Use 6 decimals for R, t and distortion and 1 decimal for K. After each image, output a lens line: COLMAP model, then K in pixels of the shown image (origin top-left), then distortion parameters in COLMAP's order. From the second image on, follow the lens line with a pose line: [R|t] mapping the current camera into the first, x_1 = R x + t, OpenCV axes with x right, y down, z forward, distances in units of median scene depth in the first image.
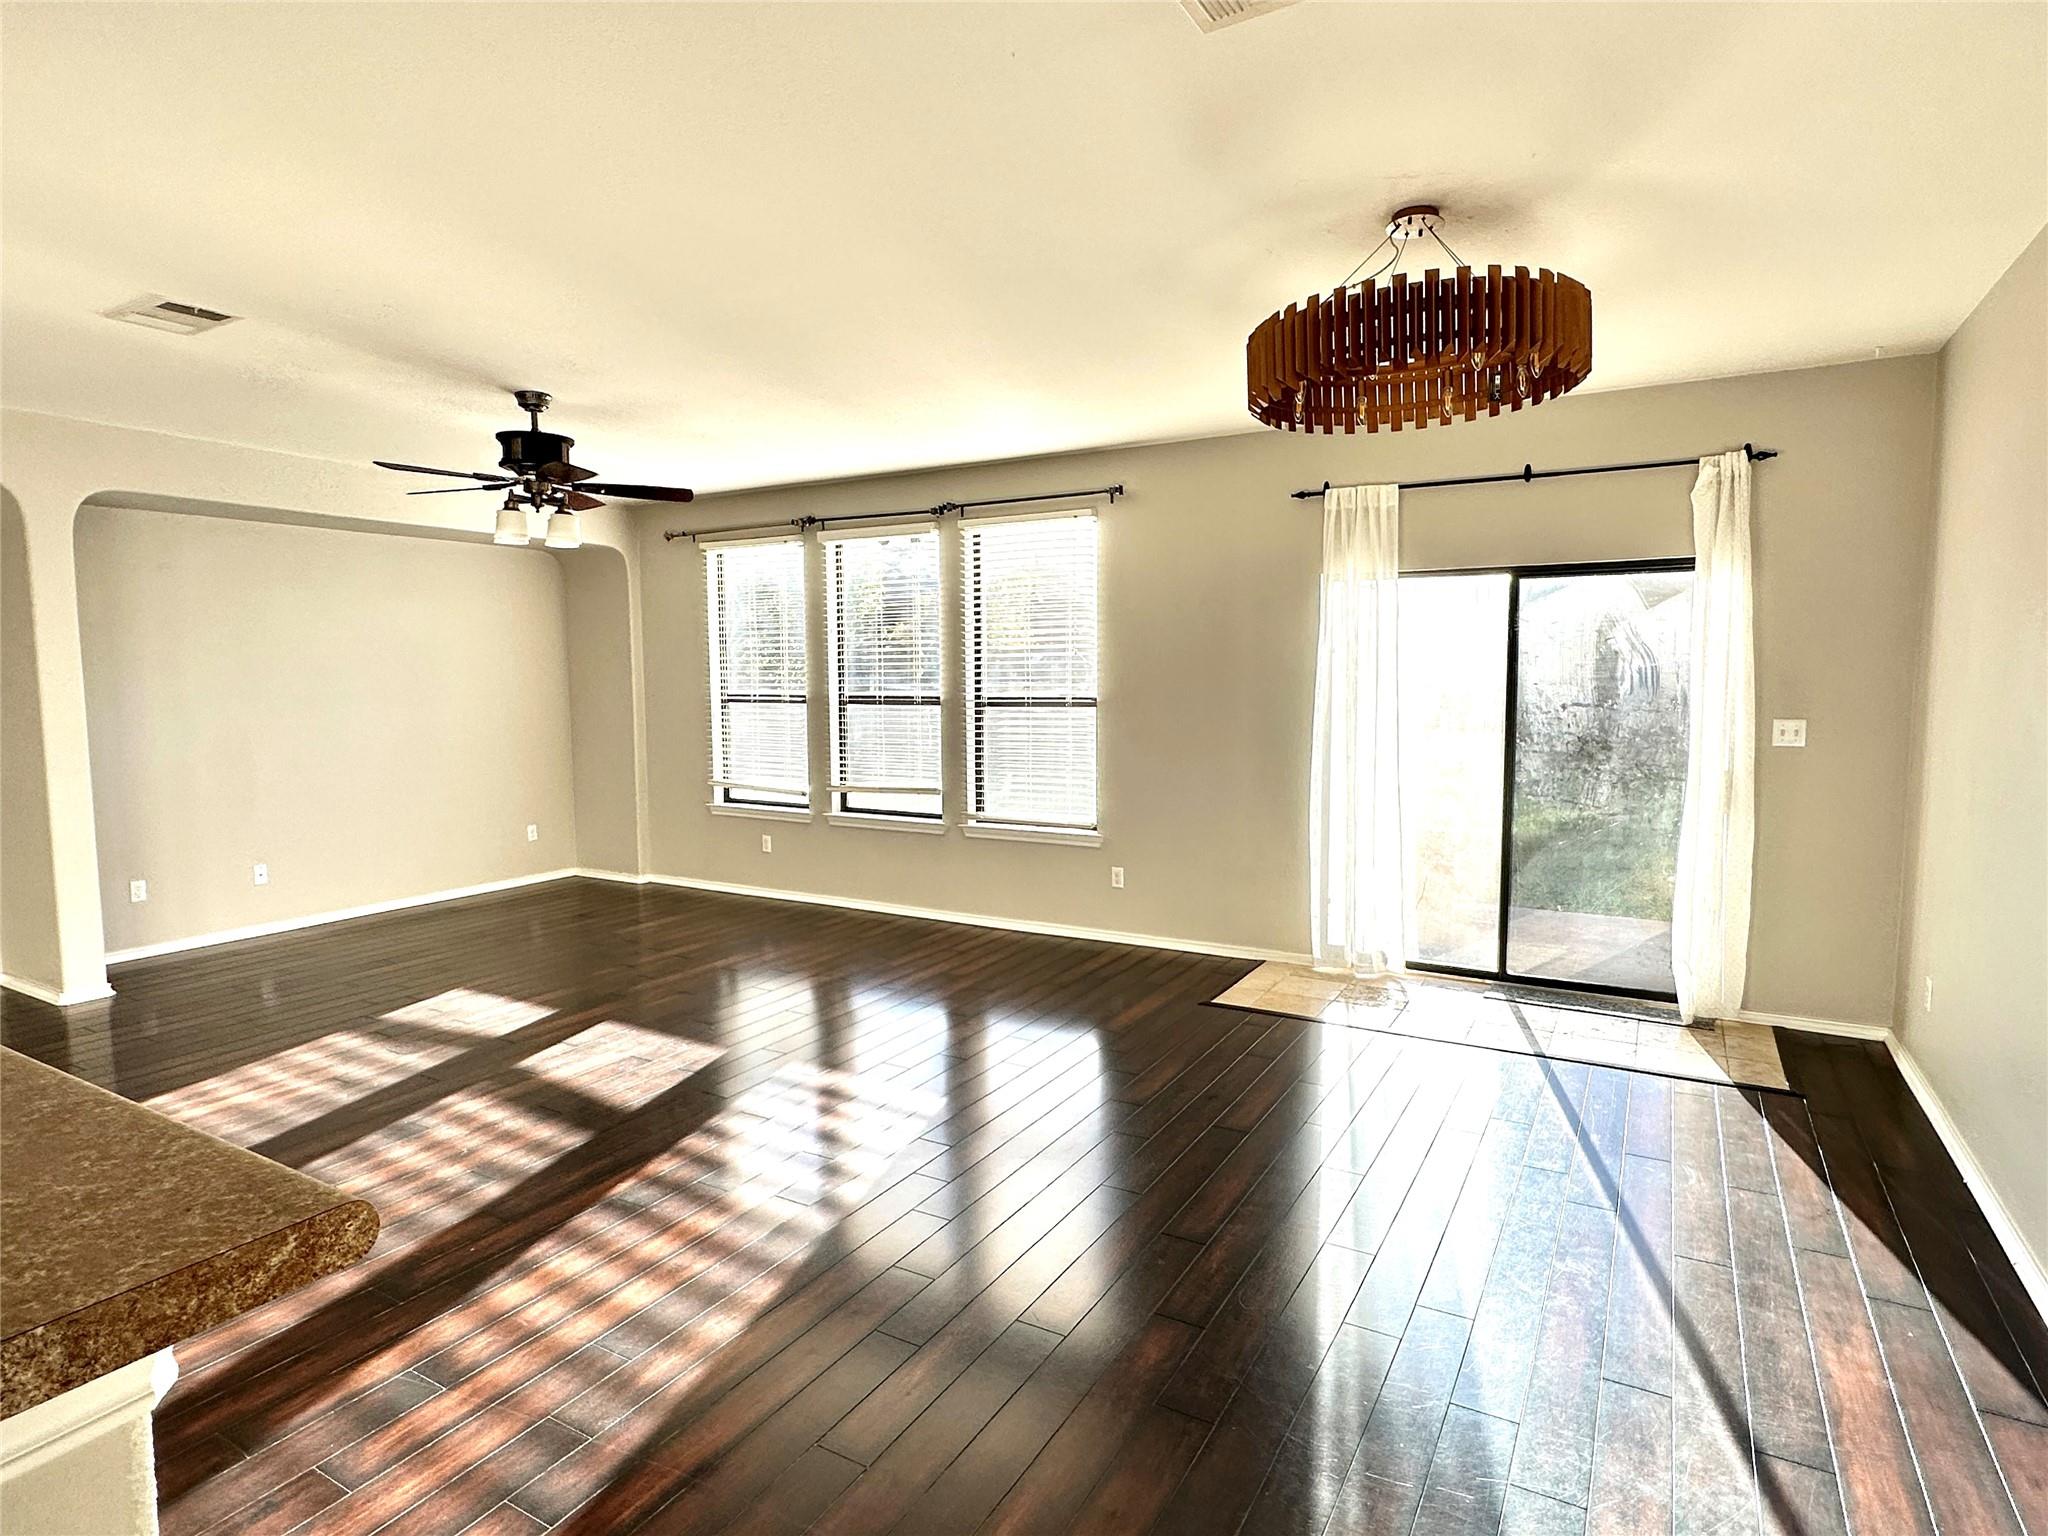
lens RADIAL K [[1094.8, 0, 1023.1], [0, 1094.8, 760.7], [0, 0, 1]] dist [0.001423, 0.004332]
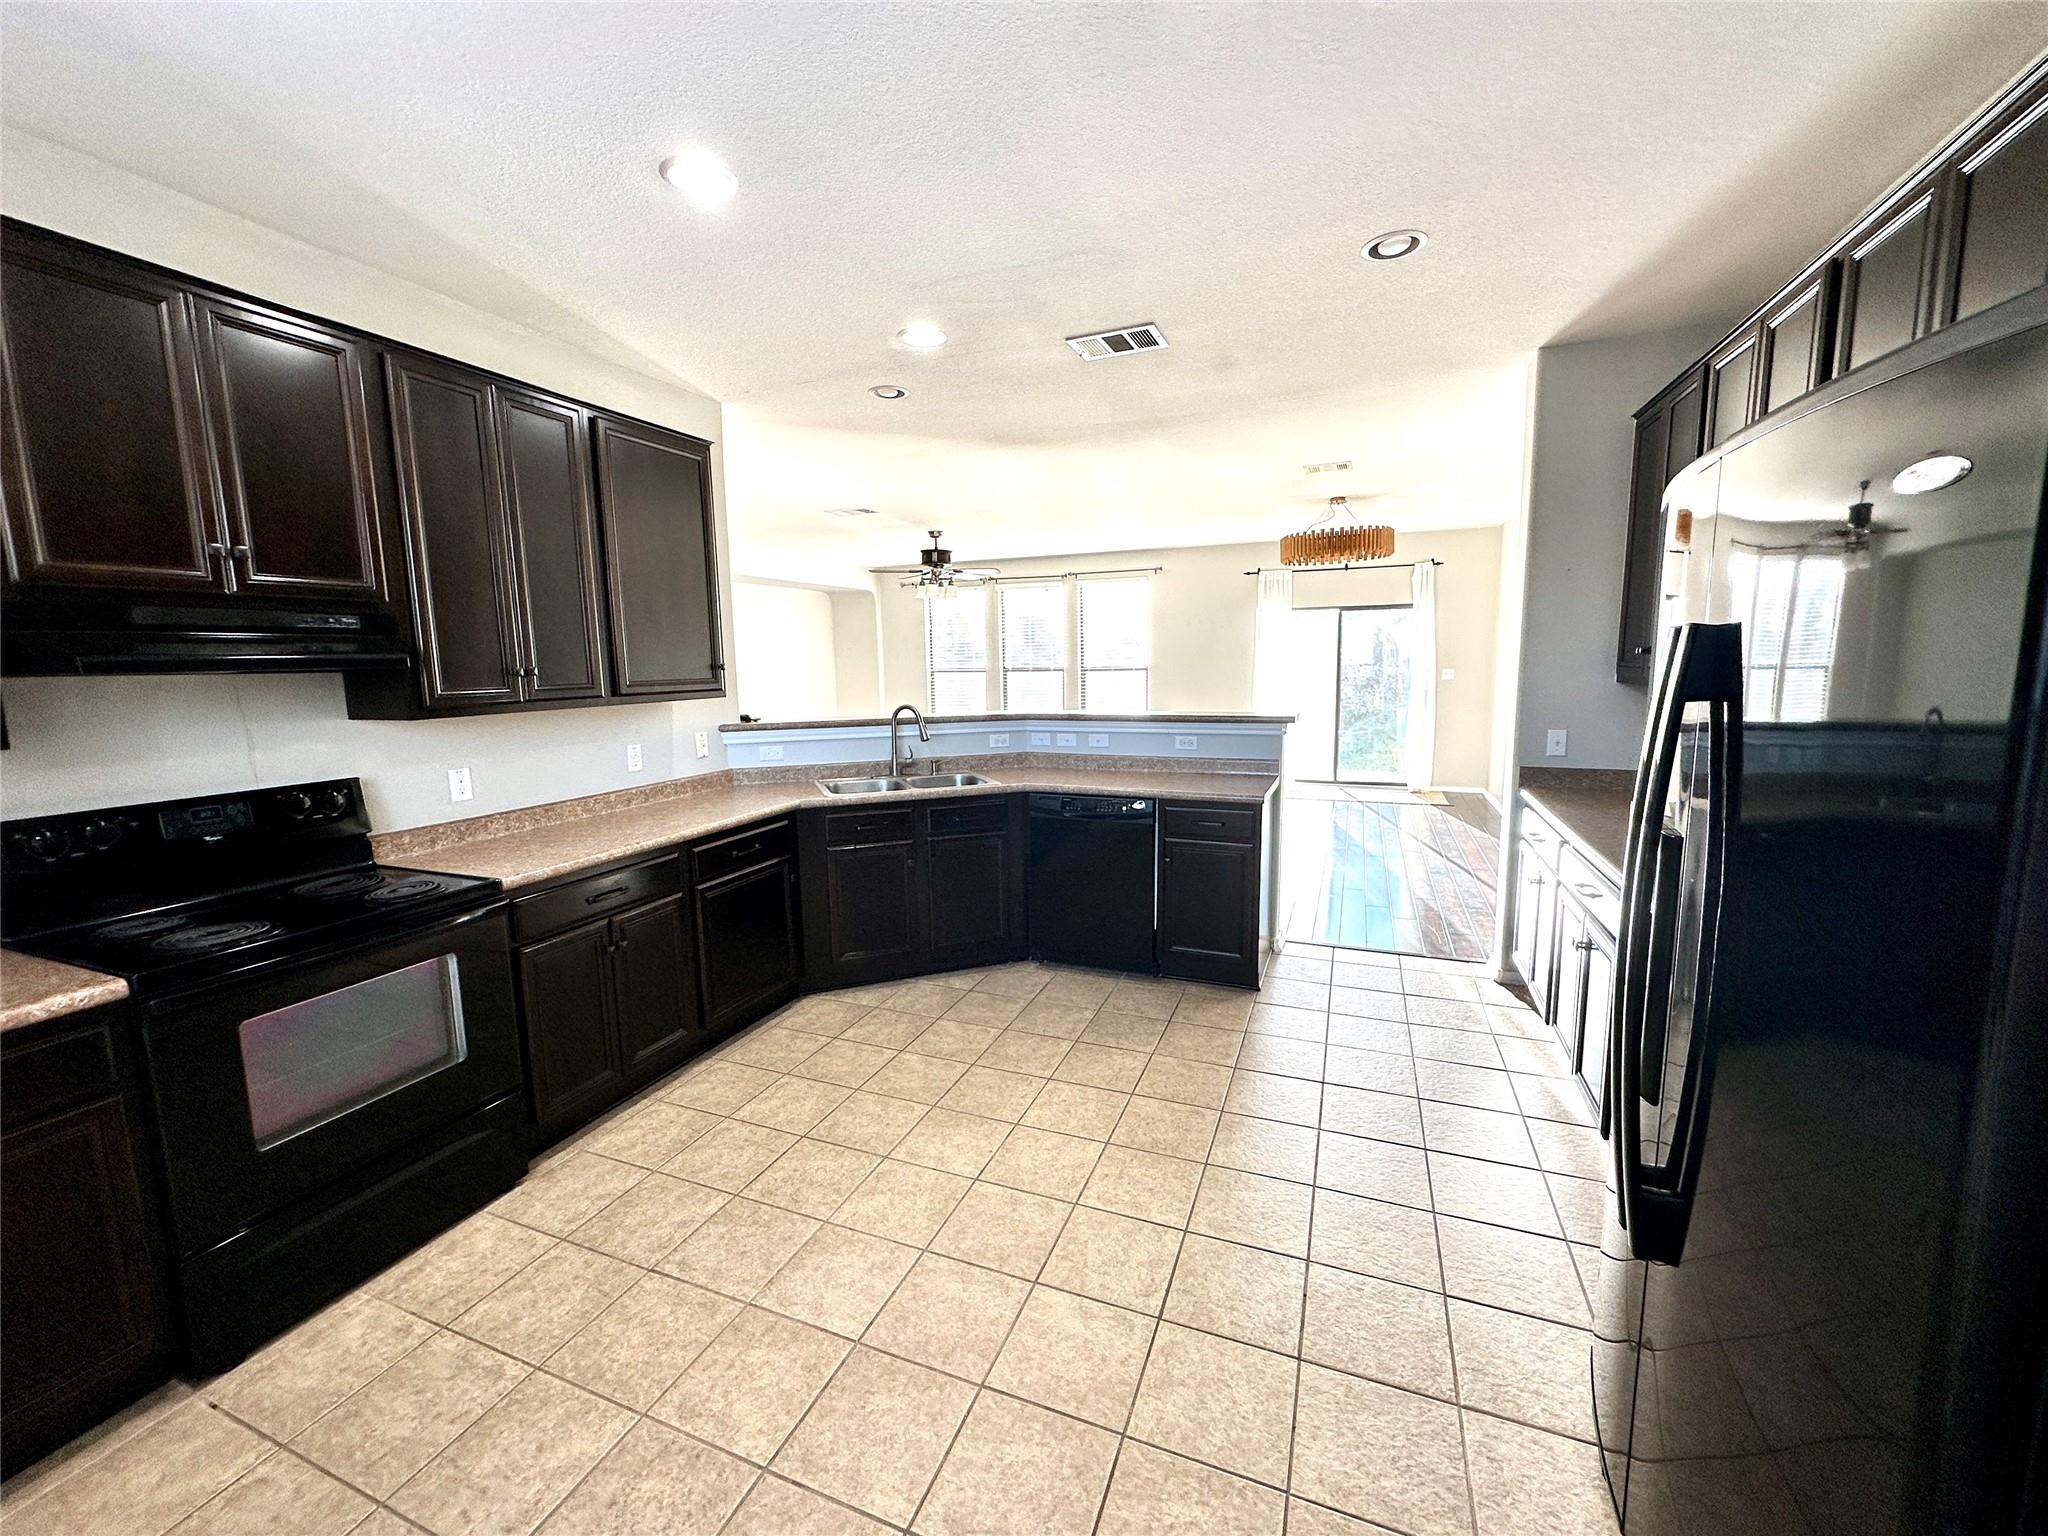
lens RADIAL K [[814.1, 0, 1035.1], [0, 814.1, 761.5], [0, 0, 1]] dist [-0.001758, 0.001114]
pose [[0.988229, -0.032787, 0.149425, -0.463421], [0.025860, 0.998509, 0.048071, 0.053468], [-0.150779, -0.043641, 0.987604, -0.629074]]
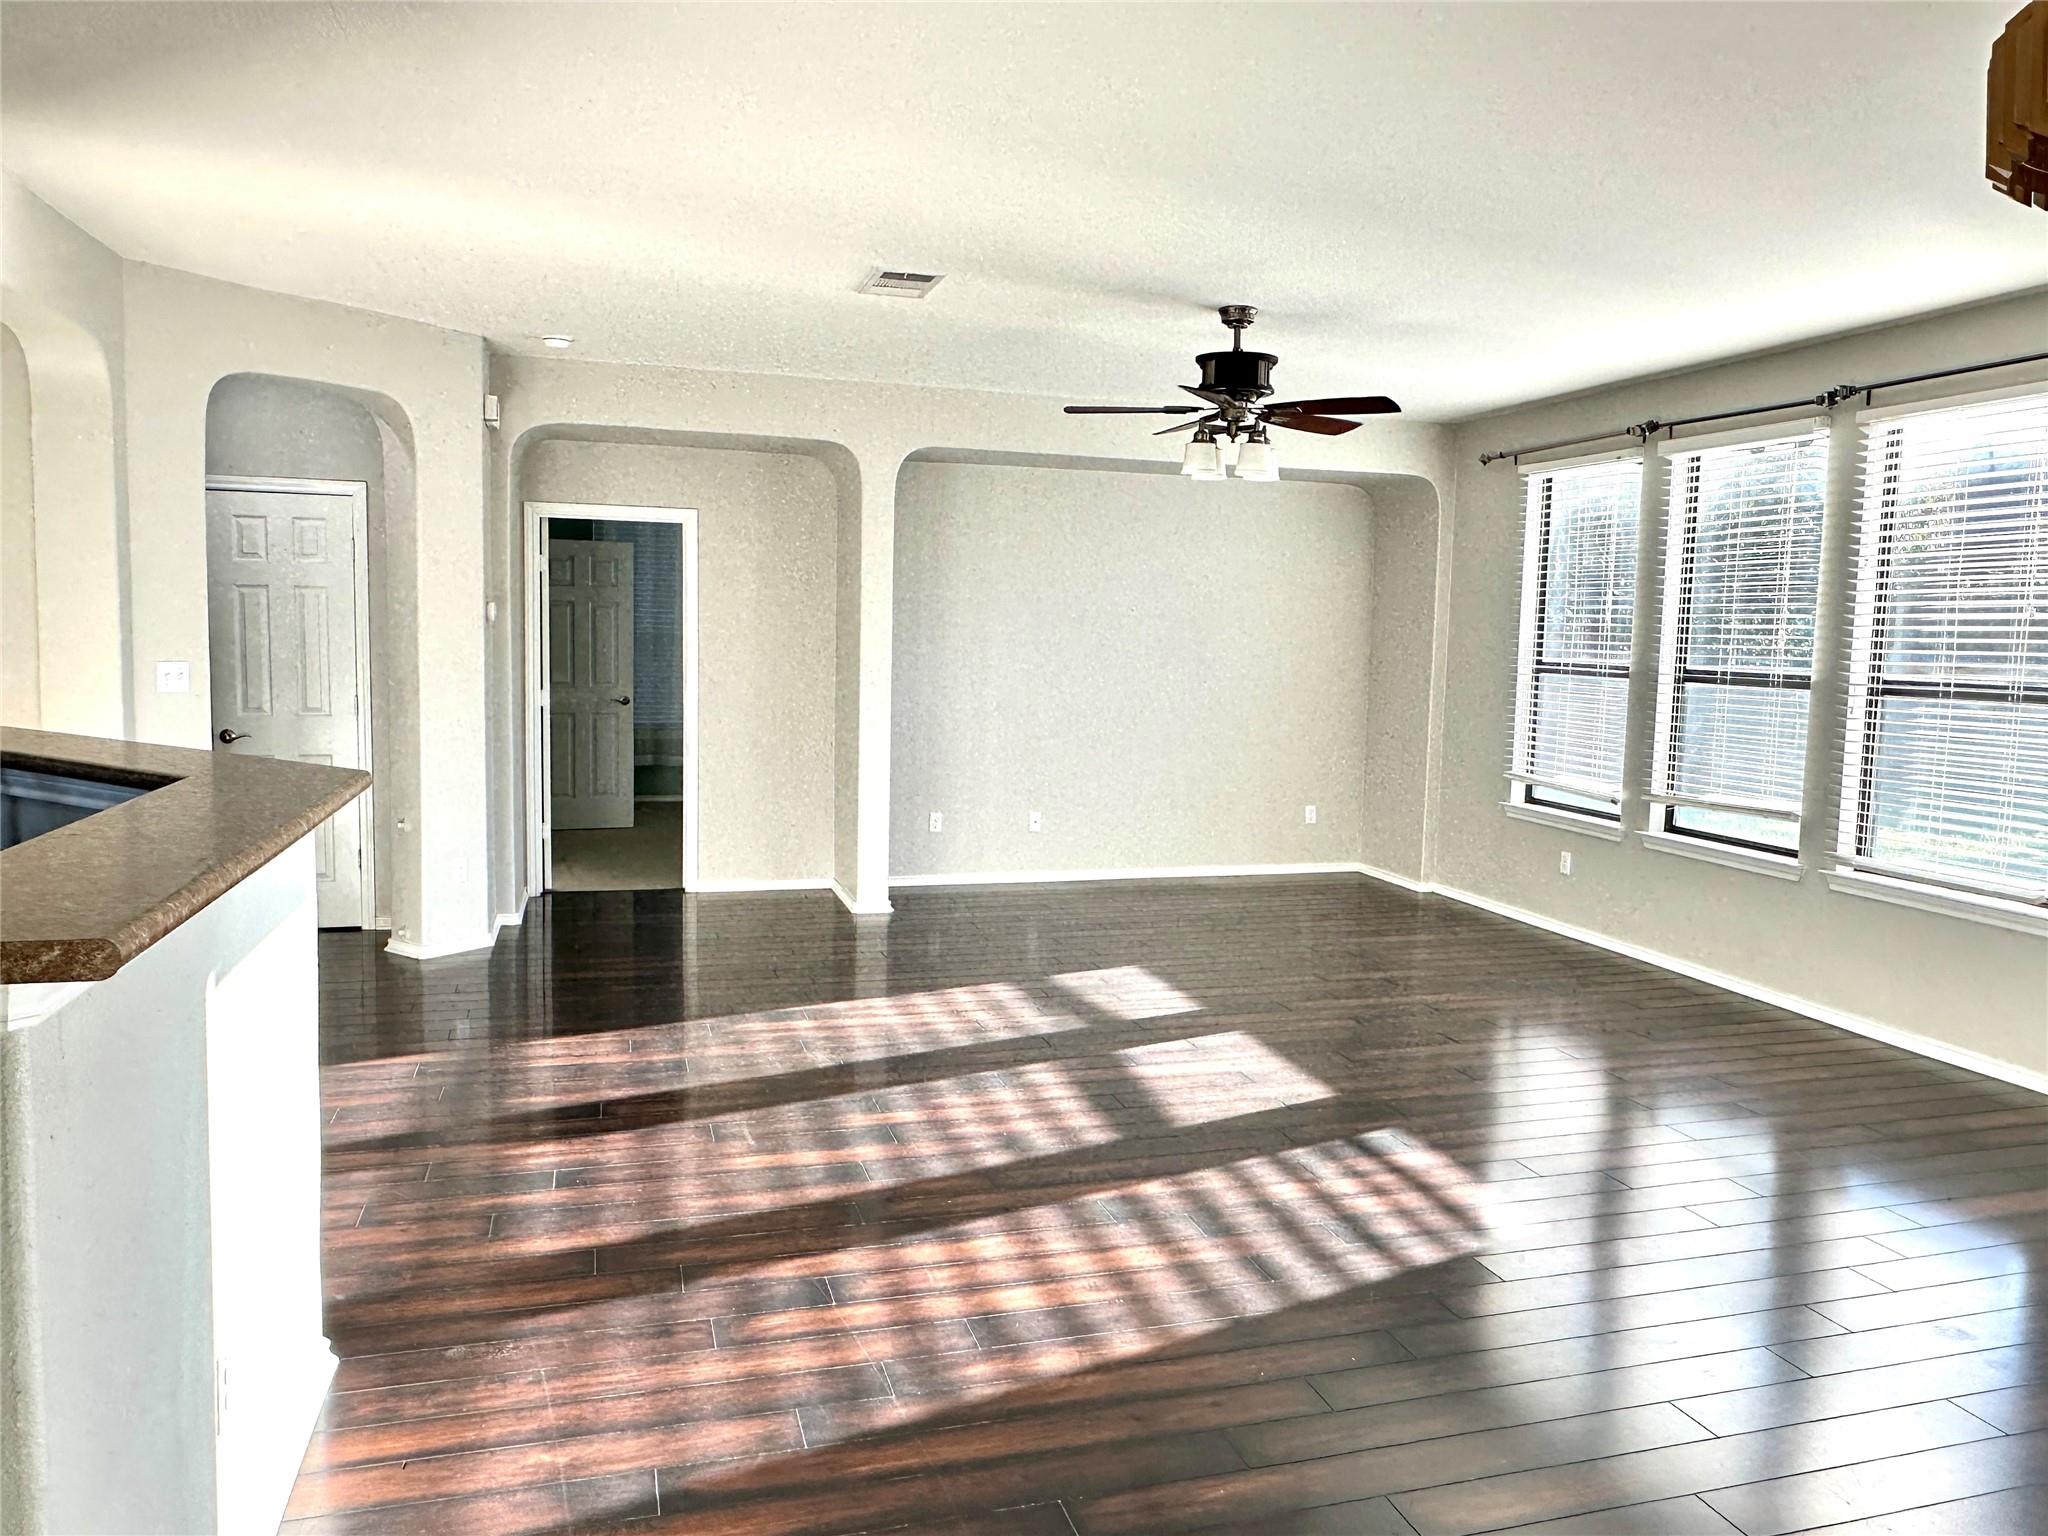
lens RADIAL K [[1390.3, 0, 1005.3], [0, 1390.3, 723.8], [0, 0, 1]] dist [0.041738, -0.041191]
pose [[0.747100, 0.072174, -0.660781, 0.163782], [-0.082676, 0.996458, 0.015361, -0.002949], [0.659550, 0.043154, 0.750421, 0.042887]]
